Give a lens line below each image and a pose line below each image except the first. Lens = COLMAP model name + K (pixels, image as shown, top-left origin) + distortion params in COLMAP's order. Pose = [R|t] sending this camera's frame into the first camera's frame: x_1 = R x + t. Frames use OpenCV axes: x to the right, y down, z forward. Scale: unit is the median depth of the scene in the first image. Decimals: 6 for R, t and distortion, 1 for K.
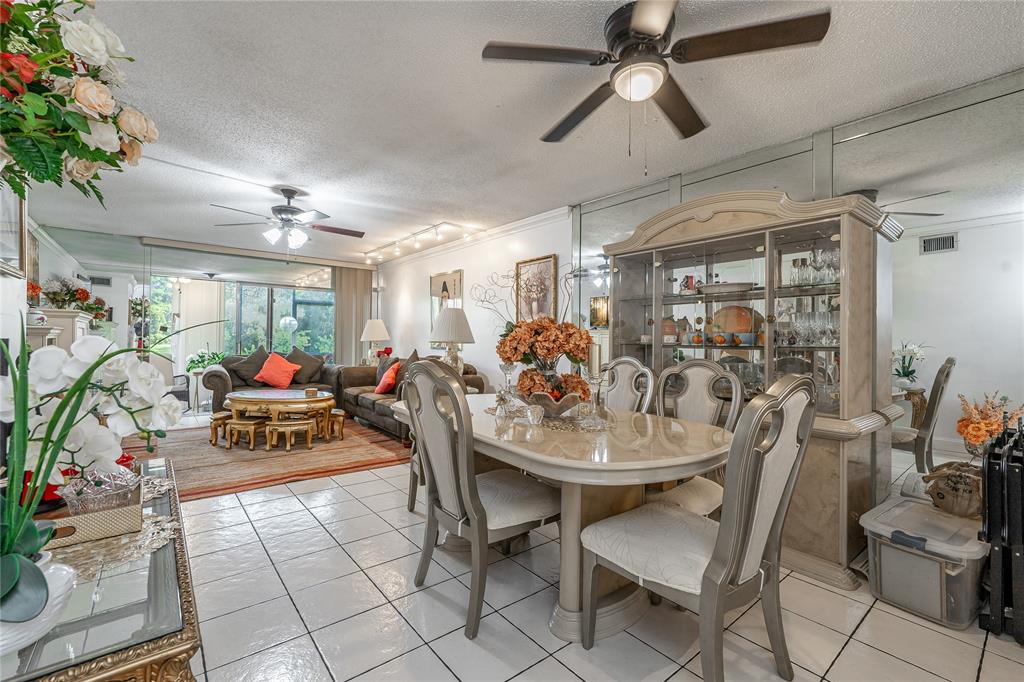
lens RADIAL K [[448.7, 0, 517.8], [0, 448.7, 337.5], [0, 0, 1]] dist [-0.002984, -0.000312]
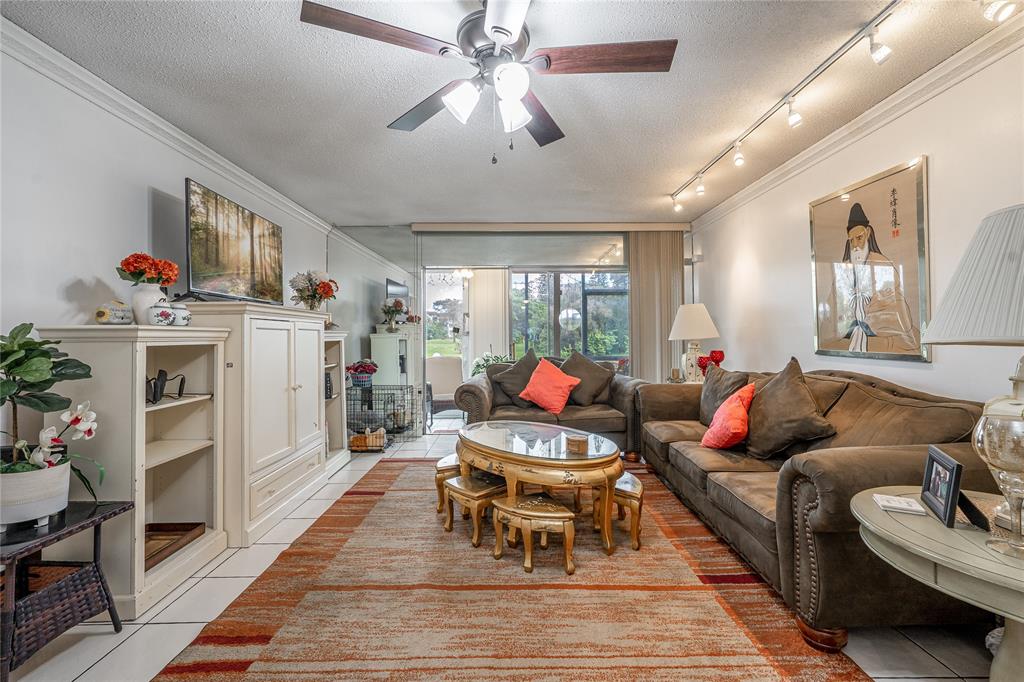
lens RADIAL K [[426.9, 0, 511.9], [0, 426.9, 331.1], [0, 0, 1]] dist [-0.003464, -0.000016]
pose [[0.775354, -0.027216, -0.630940, -0.176177], [0.021002, 0.999630, -0.017312, 0.000879], [0.631178, 0.000172, 0.775638, 0.487778]]
